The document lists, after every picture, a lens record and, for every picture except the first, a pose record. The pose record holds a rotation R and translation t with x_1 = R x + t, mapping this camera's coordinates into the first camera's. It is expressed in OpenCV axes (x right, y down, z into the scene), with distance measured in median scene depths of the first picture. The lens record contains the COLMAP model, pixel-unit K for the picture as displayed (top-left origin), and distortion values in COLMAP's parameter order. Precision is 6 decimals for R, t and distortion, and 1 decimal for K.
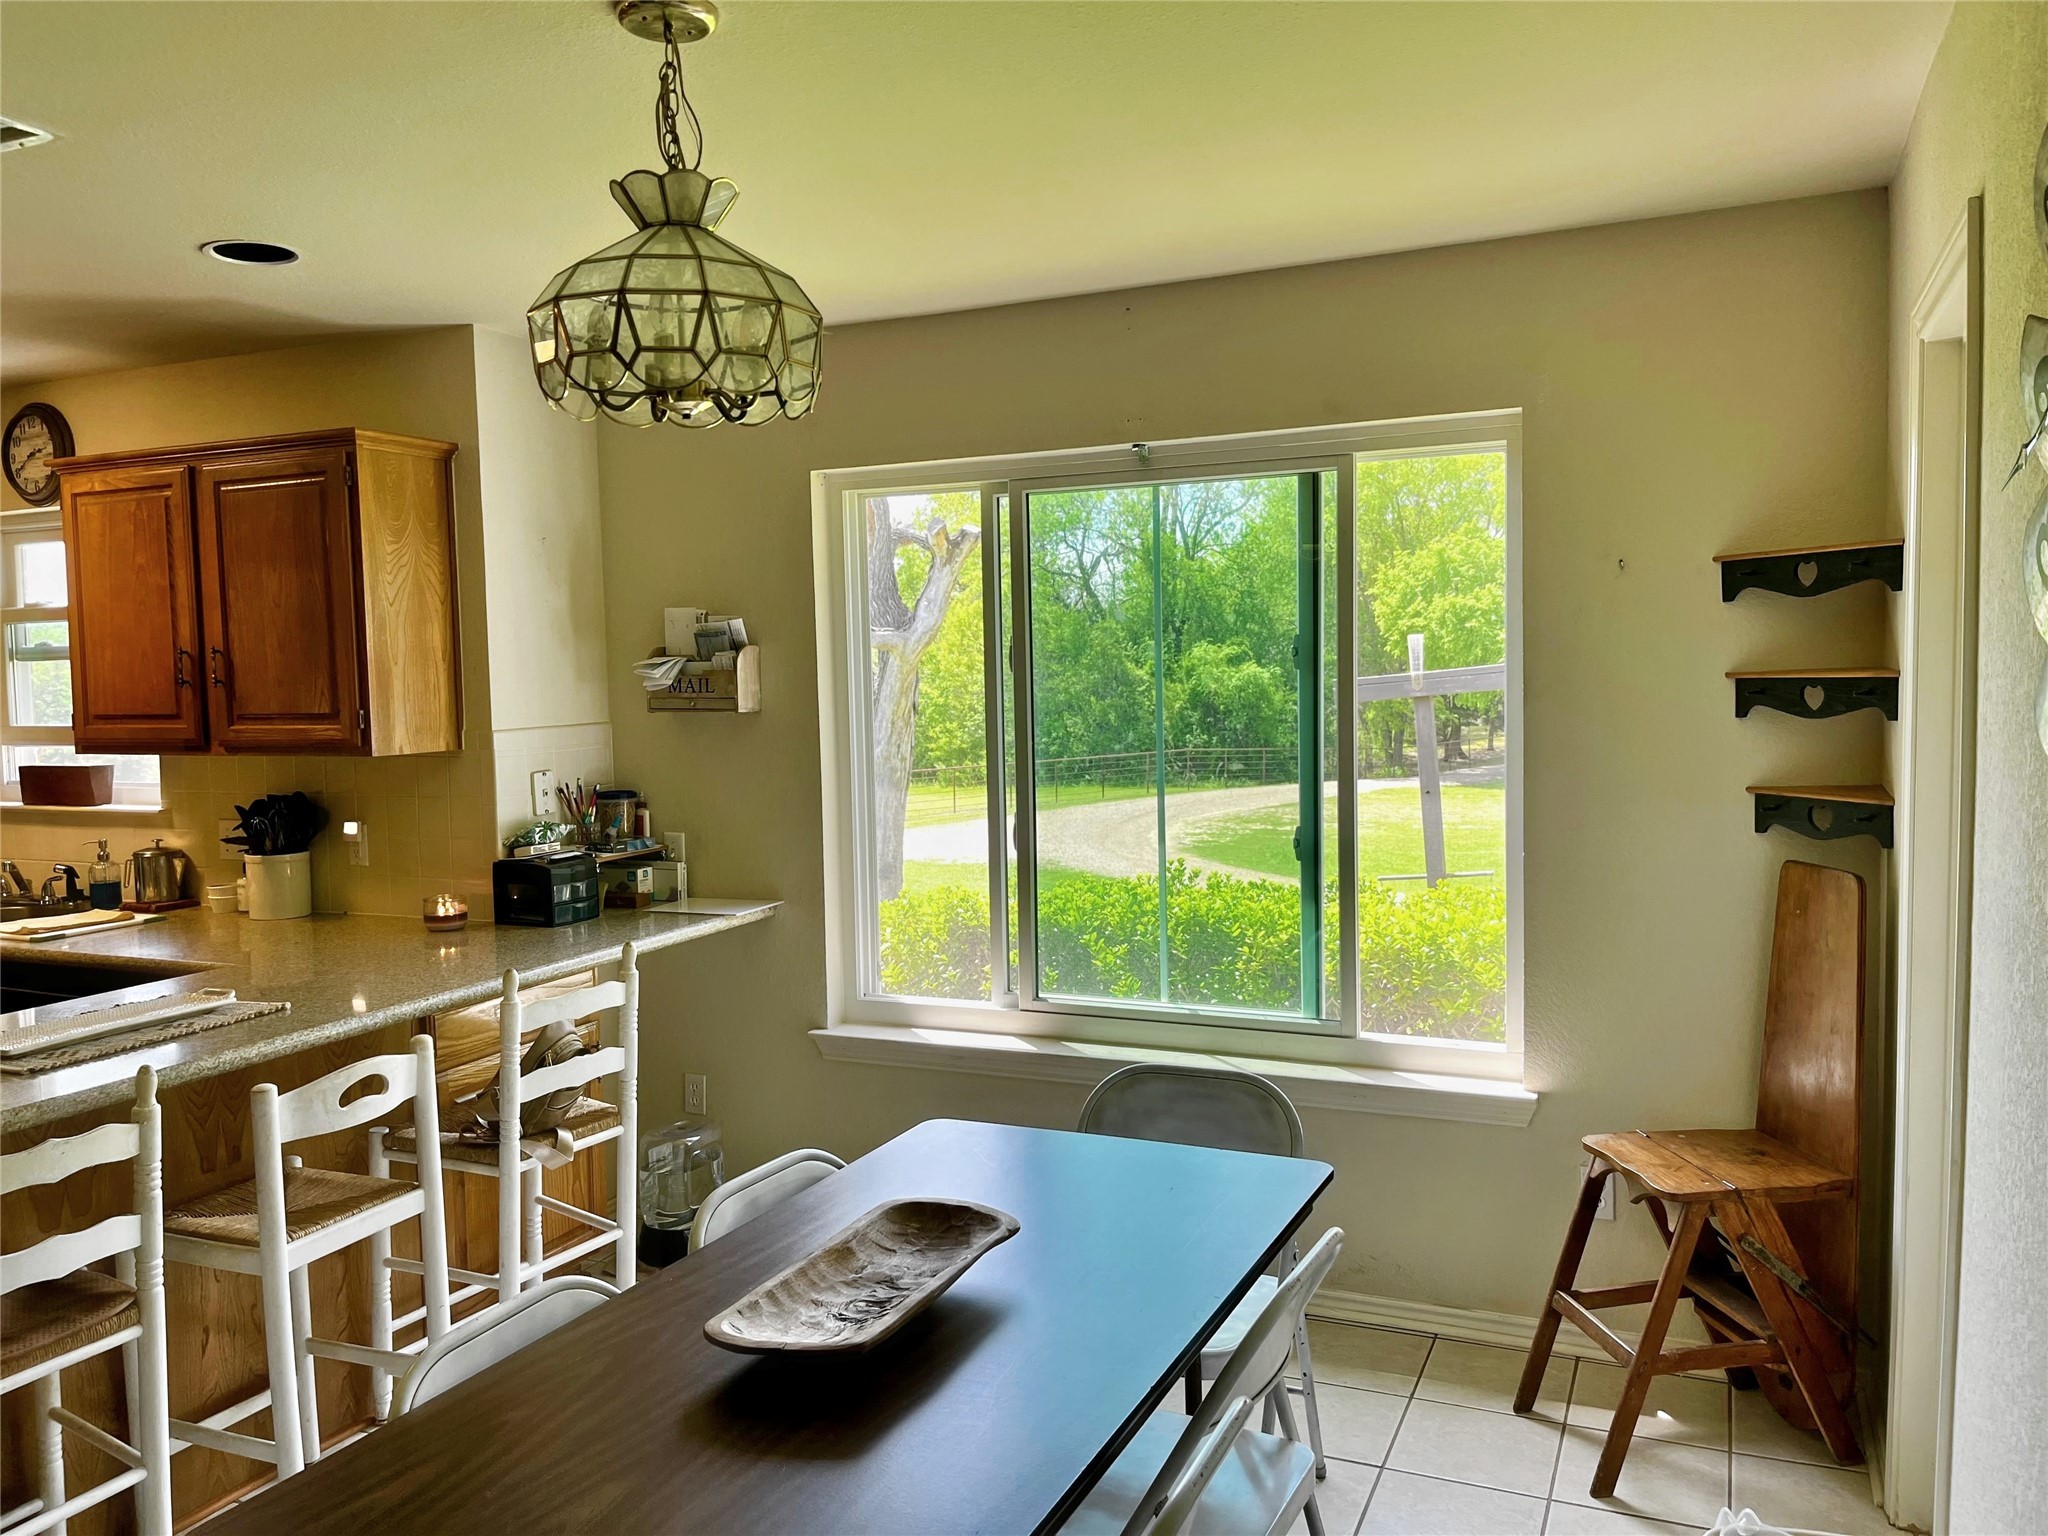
lens RADIAL K [[1550.5, 0, 1001.2], [0, 1550.5, 760.9], [0, 0, 1]] dist [0.096747, -0.096909]
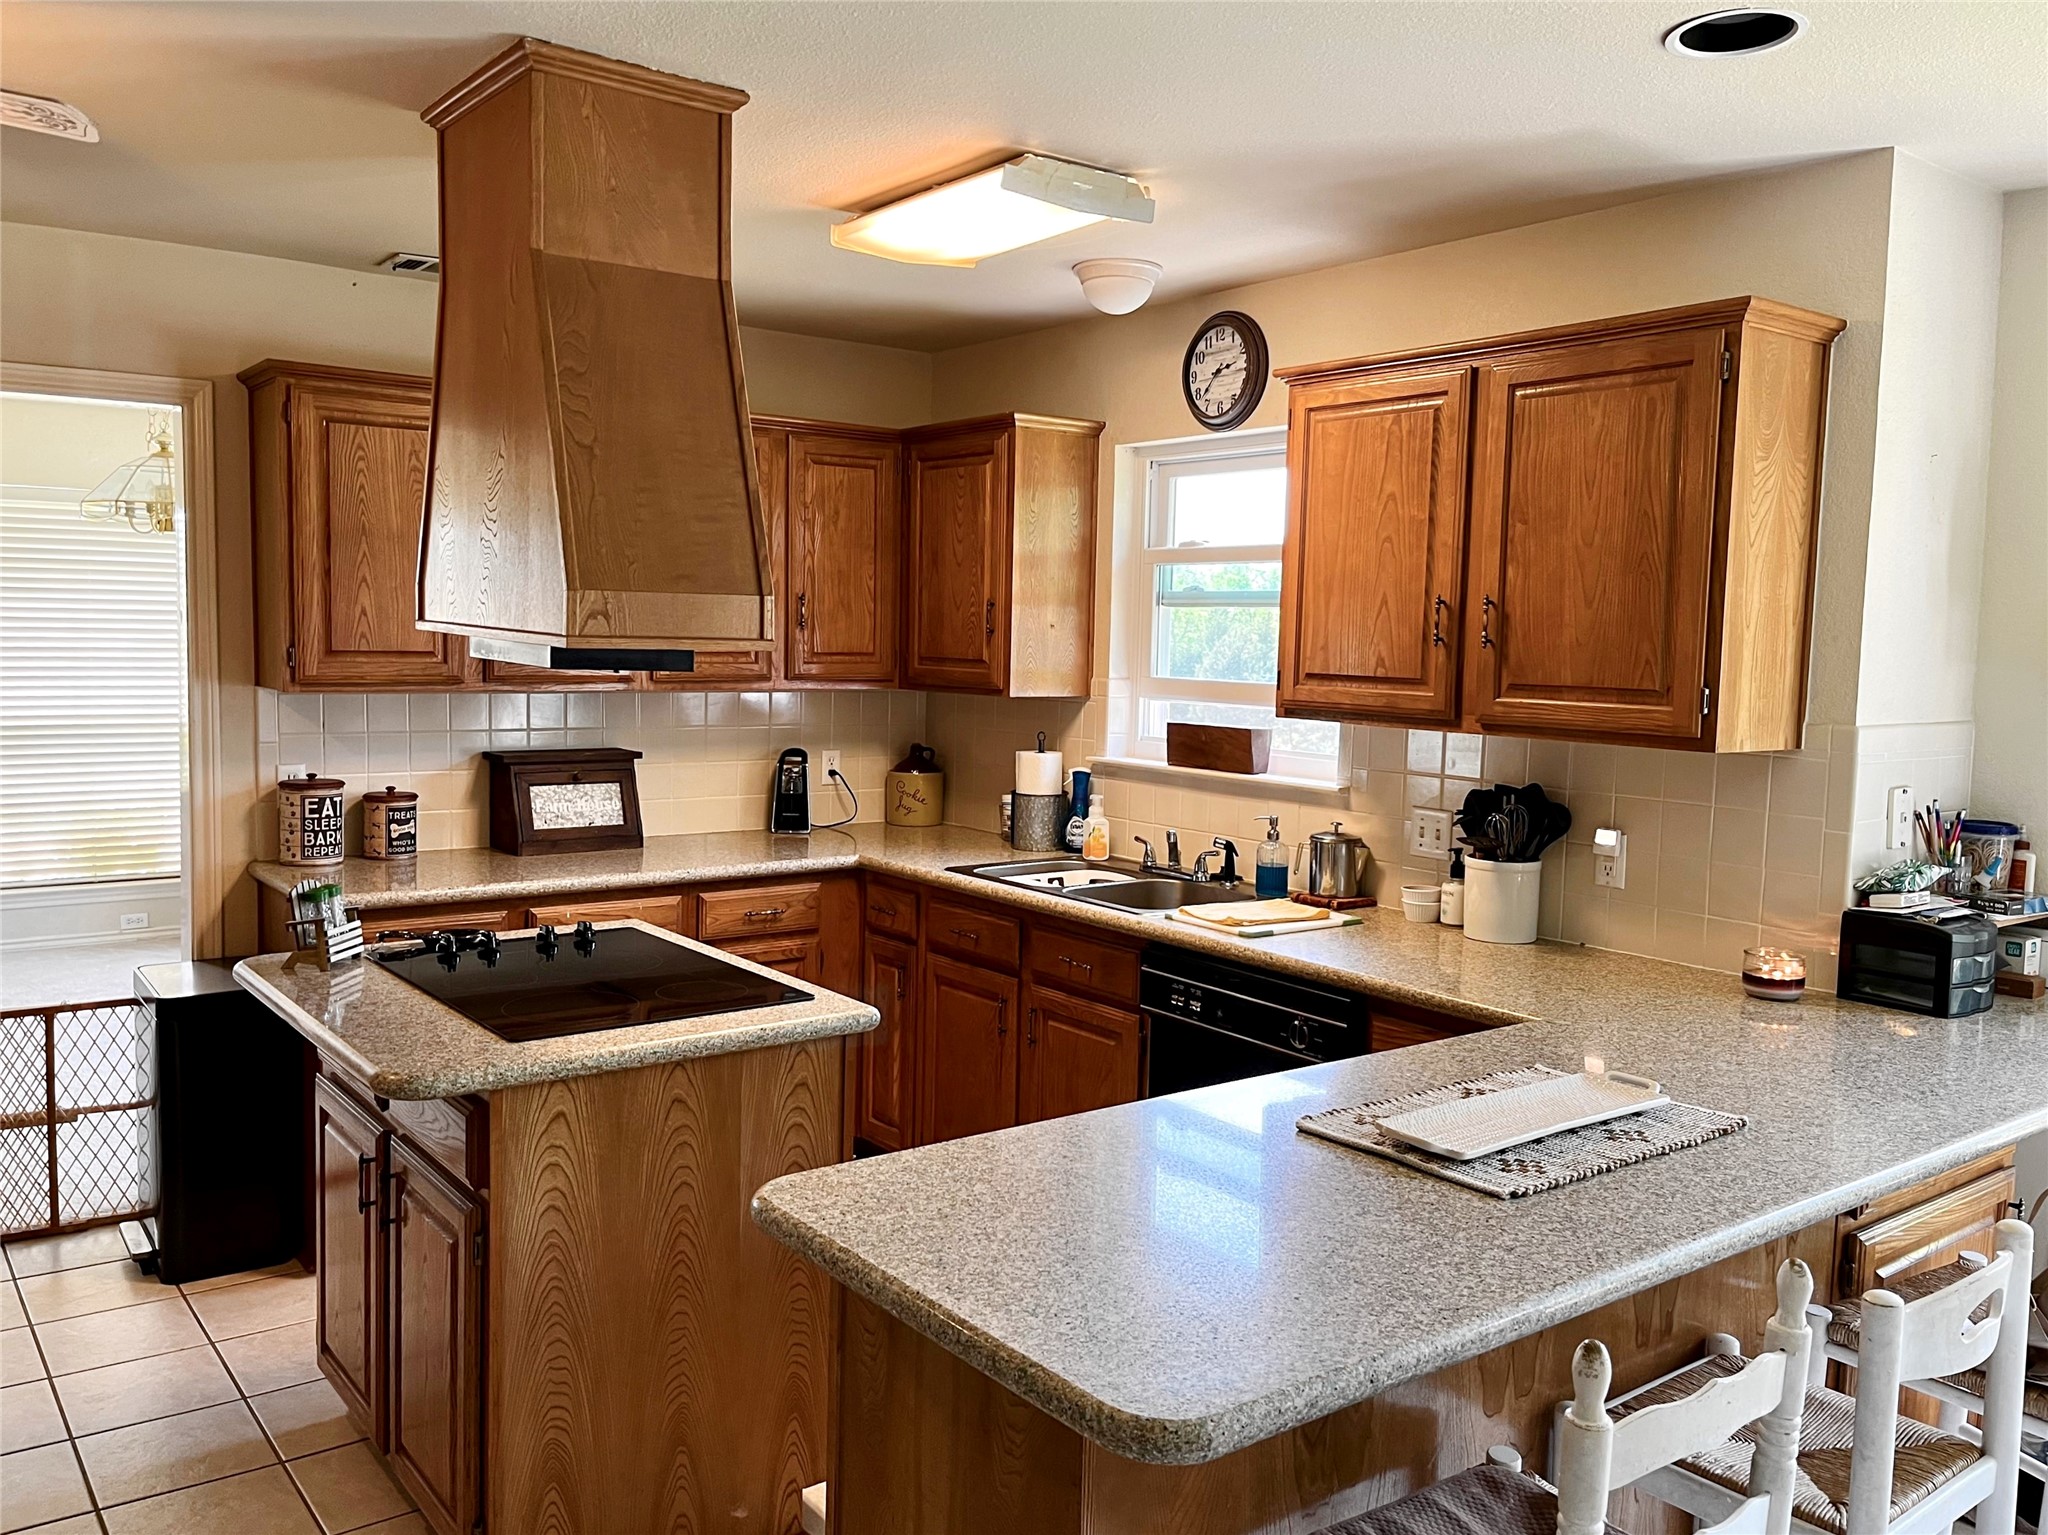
lens RADIAL K [[1633.6, 0, 1024.0], [0, 1633.6, 767.5], [0, 0, 1]] dist [0.041870, -0.004507]
pose [[0.884515, 0.084070, -0.458874, -0.306397], [-0.072495, 0.996449, 0.042819, -0.005333], [0.460845, -0.004608, 0.887469, 0.159521]]
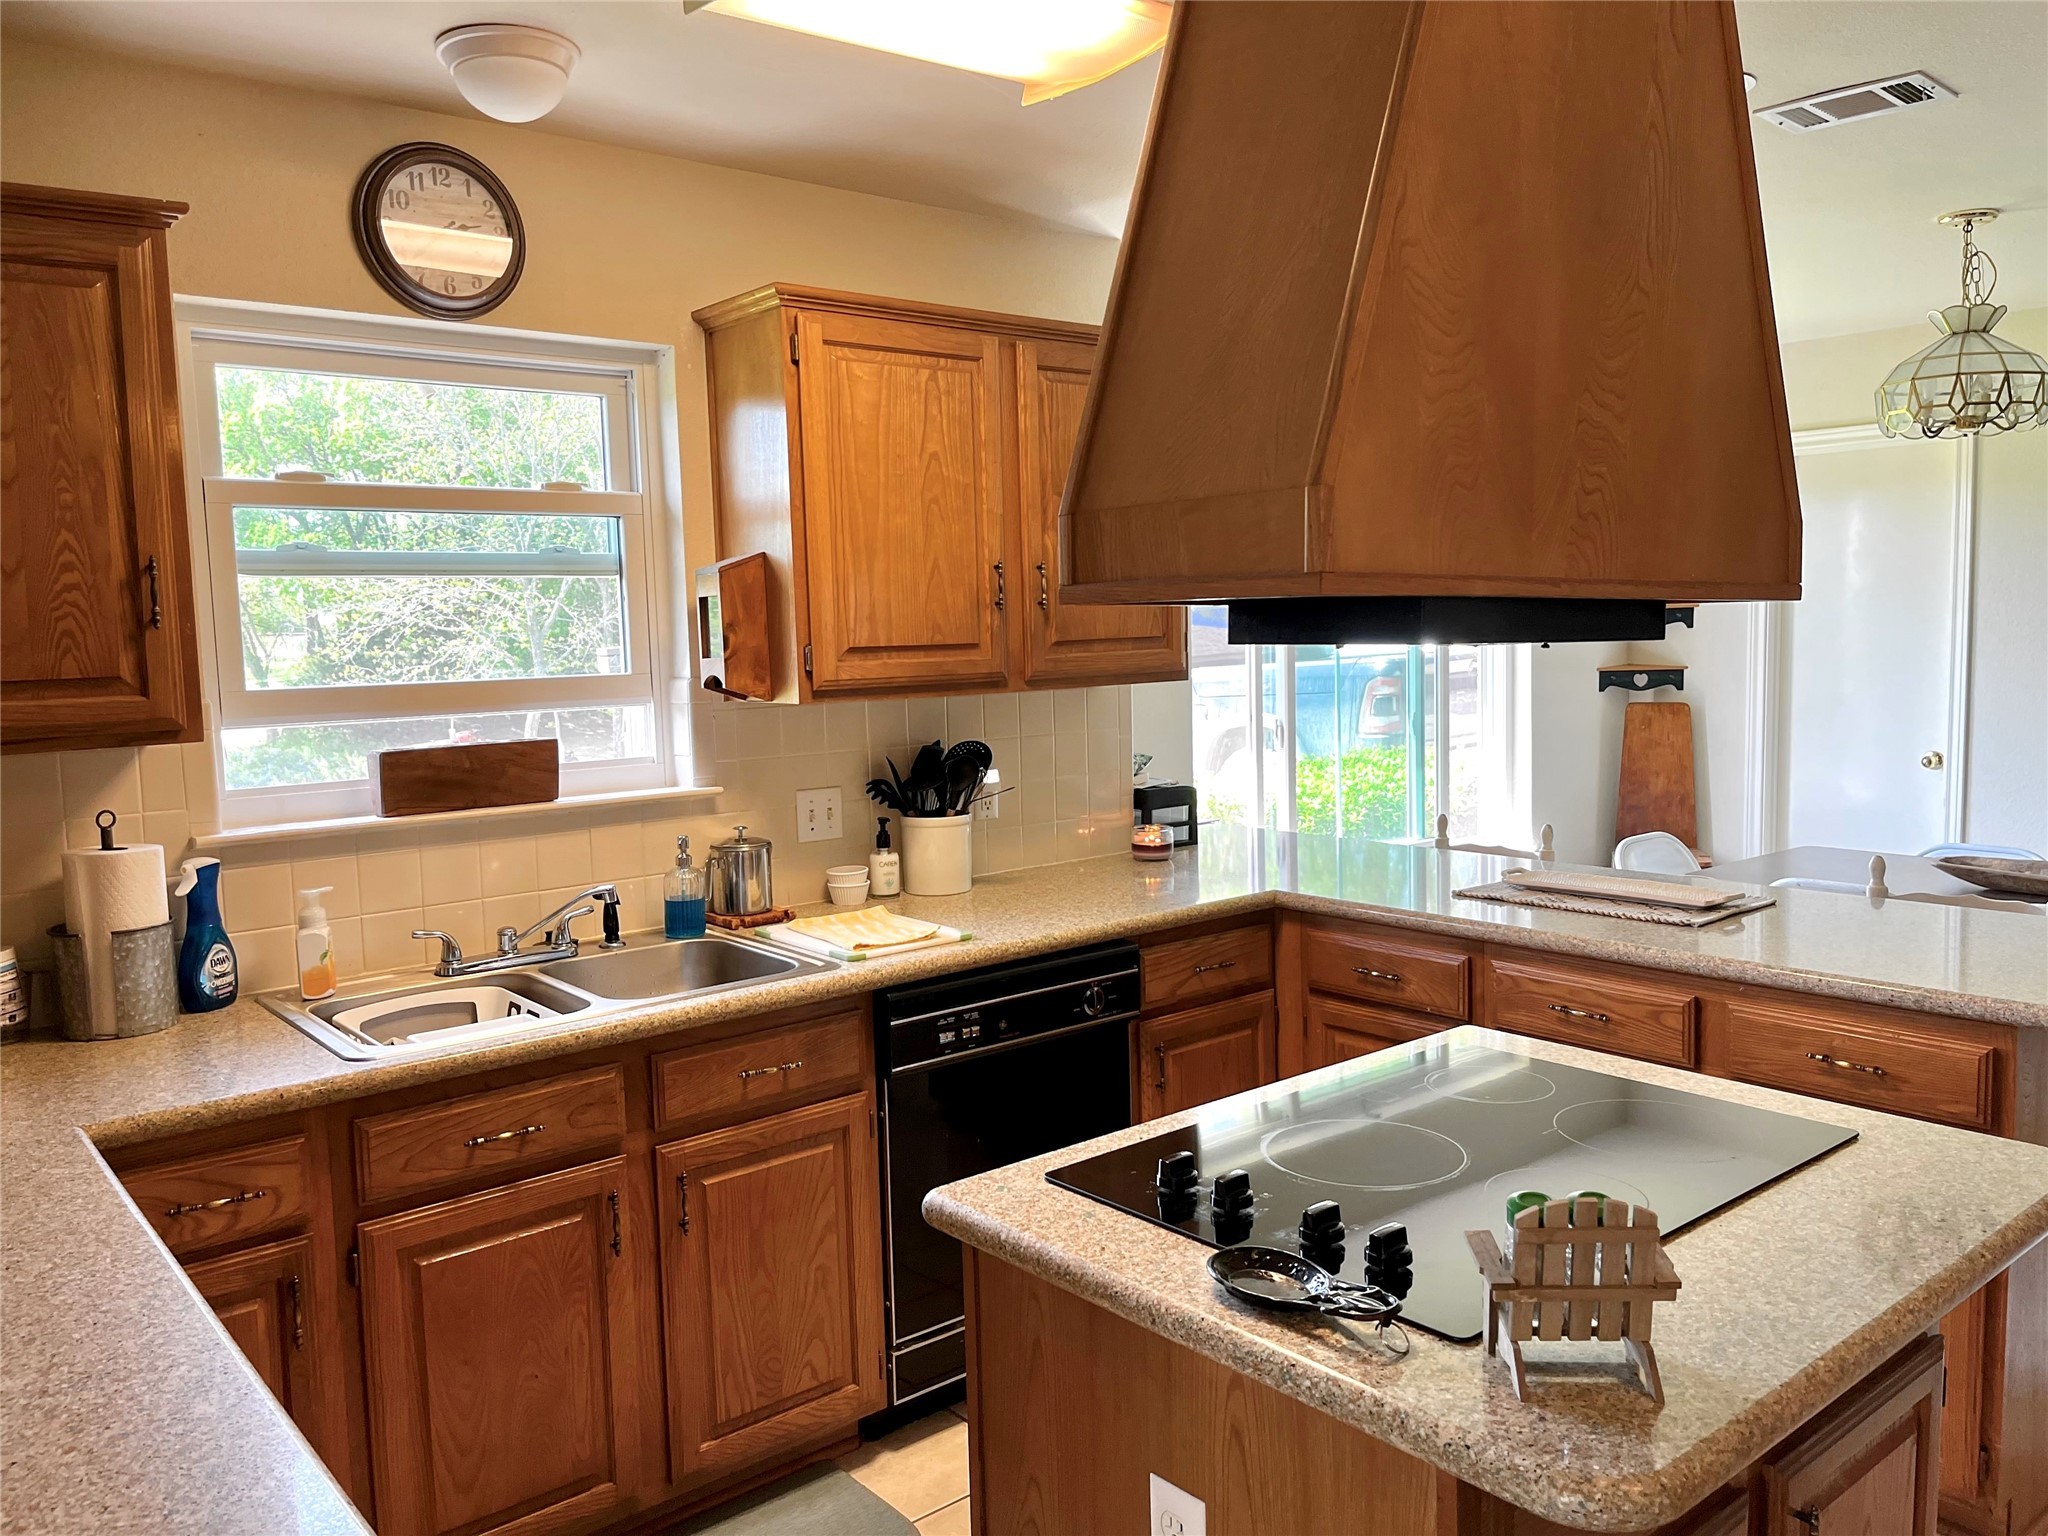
lens RADIAL K [[1550.5, 0, 1001.2], [0, 1550.5, 760.9], [0, 0, 1]] dist [0.096747, -0.096909]
pose [[0.434726, -0.067632, 0.898019, -1.212438], [0.073454, 0.996516, 0.039491, 0.000497], [-0.897562, 0.048796, 0.438180, 0.628273]]
